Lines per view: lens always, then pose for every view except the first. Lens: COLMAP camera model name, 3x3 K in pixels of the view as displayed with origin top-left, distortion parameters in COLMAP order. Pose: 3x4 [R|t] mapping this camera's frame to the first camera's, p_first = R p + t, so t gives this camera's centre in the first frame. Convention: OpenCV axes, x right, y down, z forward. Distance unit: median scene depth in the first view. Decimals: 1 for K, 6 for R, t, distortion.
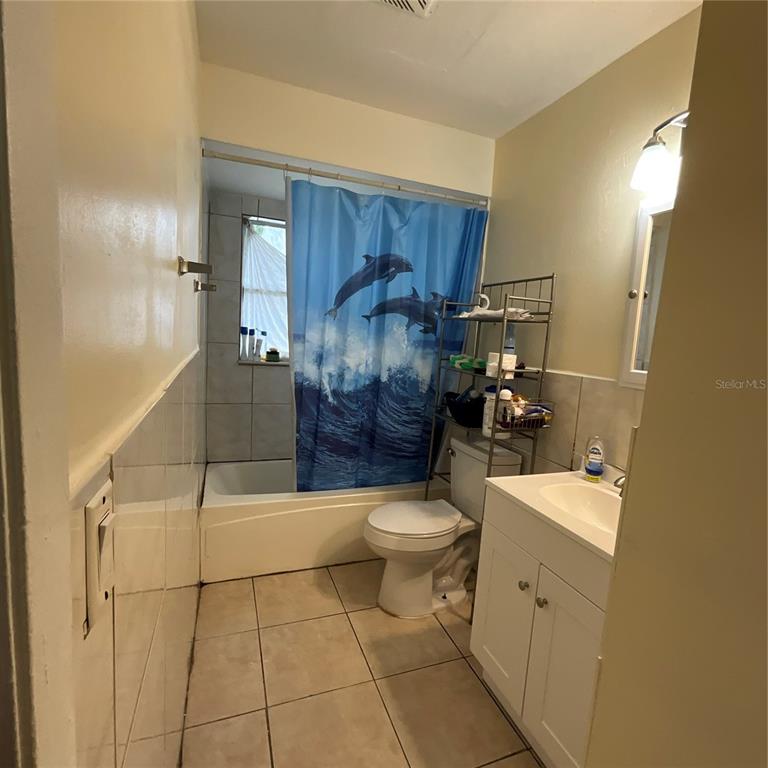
lens RADIAL K [[416.2, 0, 384.0], [0, 416.2, 384.0], [0, 0, 1]] dist [-0.003433, 0.003835]
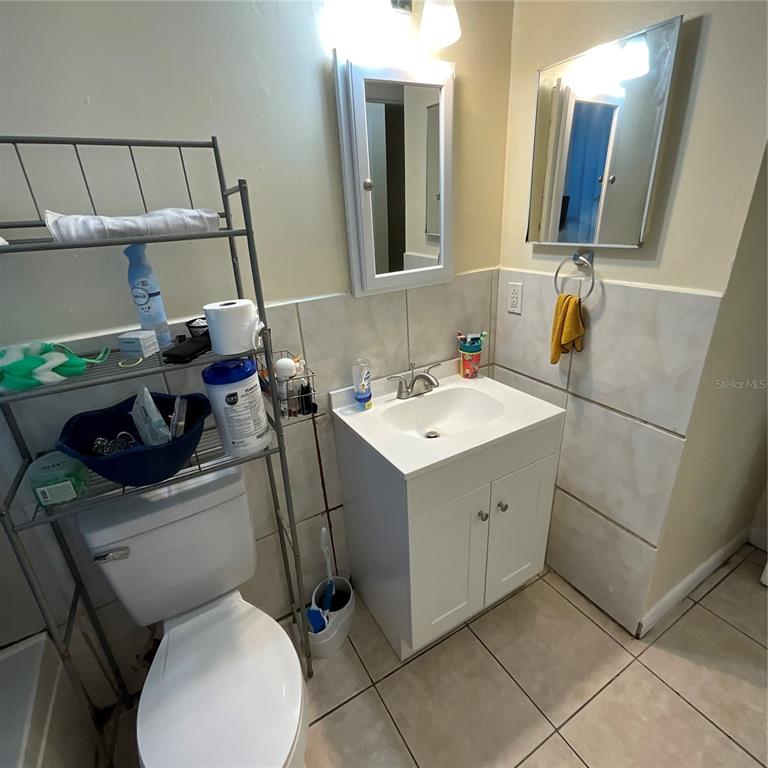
lens RADIAL K [[416.2, 0, 384.0], [0, 416.2, 384.0], [0, 0, 1]] dist [-0.003433, 0.003835]
pose [[-0.172090, -0.431512, 0.885541, -0.257343], [0.163285, 0.874021, 0.457630, -0.195946], [-0.971454, 0.223349, -0.079951, 0.898053]]
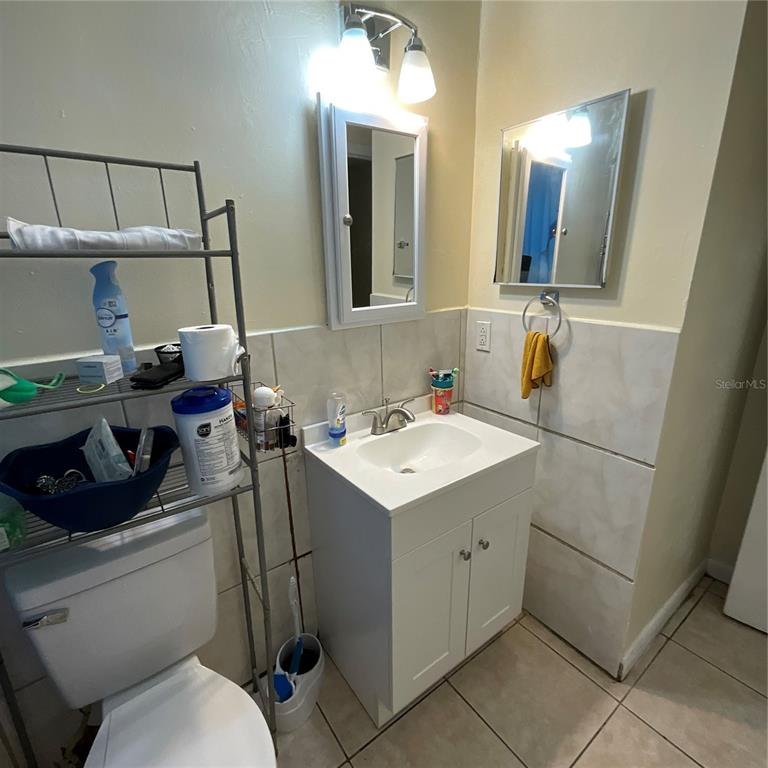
lens RADIAL K [[416.2, 0, 384.0], [0, 416.2, 384.0], [0, 0, 1]] dist [-0.003433, 0.003835]
pose [[-0.275841, -0.330730, 0.902513, -0.240440], [0.116042, 0.920615, 0.372831, -0.173752], [-0.954173, 0.207572, -0.215564, 0.943384]]
